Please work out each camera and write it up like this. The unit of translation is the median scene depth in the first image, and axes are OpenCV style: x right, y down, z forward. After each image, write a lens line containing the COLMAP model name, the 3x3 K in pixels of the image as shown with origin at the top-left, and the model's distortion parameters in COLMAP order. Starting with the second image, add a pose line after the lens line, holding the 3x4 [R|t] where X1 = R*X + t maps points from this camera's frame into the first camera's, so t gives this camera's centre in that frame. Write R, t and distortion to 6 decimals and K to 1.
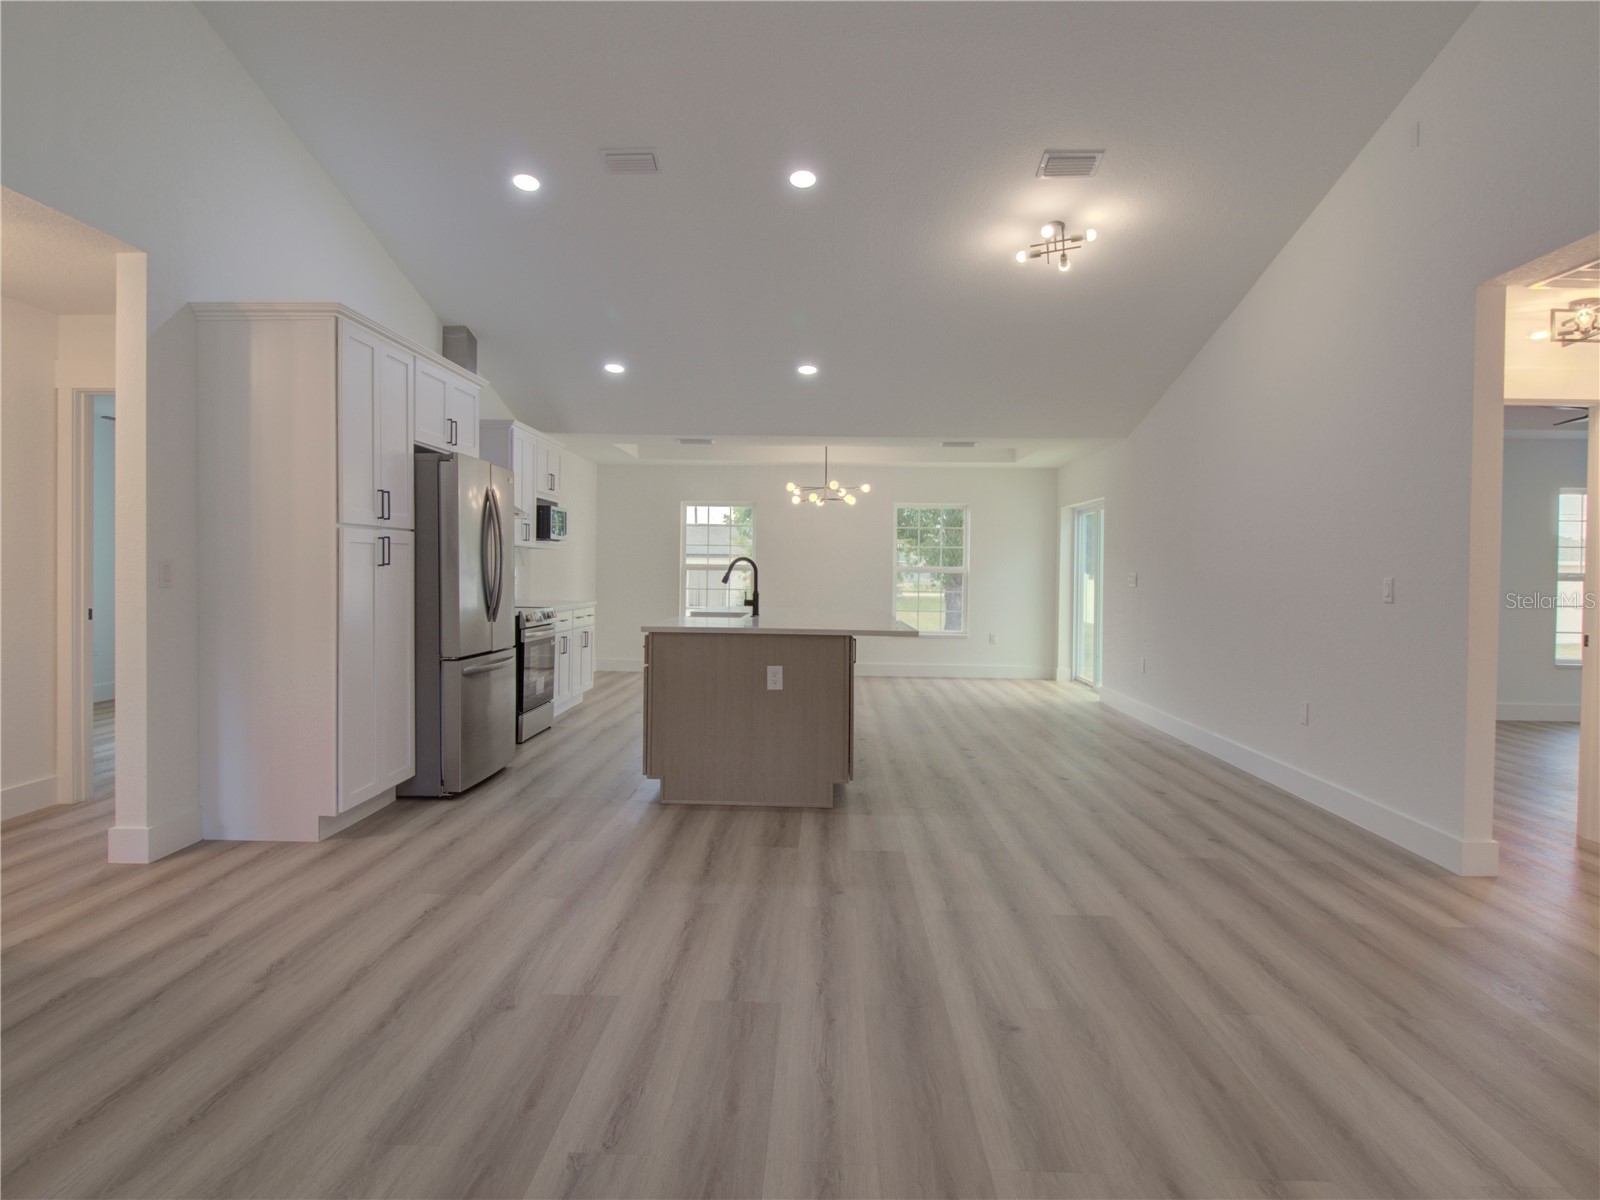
lens RADIAL K [[980.1, 0, 800.0], [0, 980.1, 600.0], [0, 0, 1]] dist [-0.001567, -0.000227]
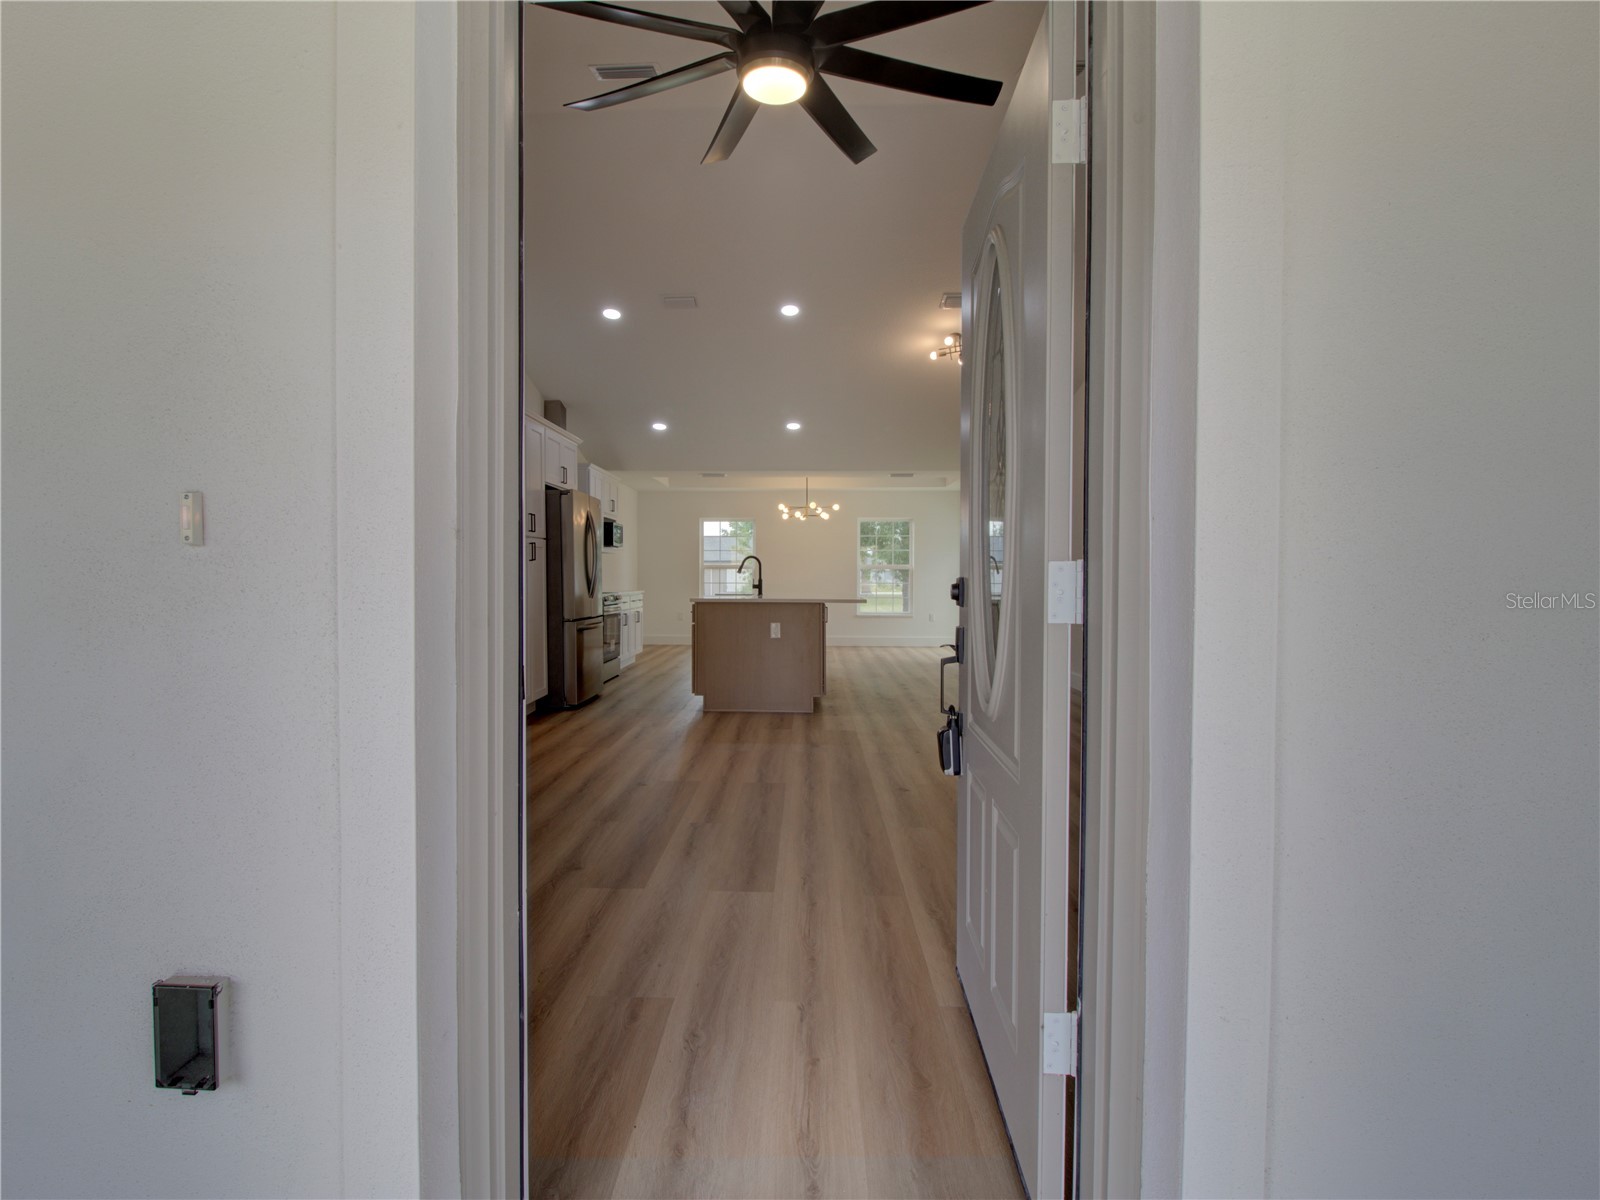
lens RADIAL K [[818.4, 0, 778.4], [0, 818.4, 601.2], [0, 0, 1]] dist [0.000501, 0.000017]
pose [[0.999904, -0.009684, -0.009941, -0.005396], [0.009708, 0.999950, 0.002394, 0.021219], [0.009918, -0.002491, 0.999948, -0.224062]]
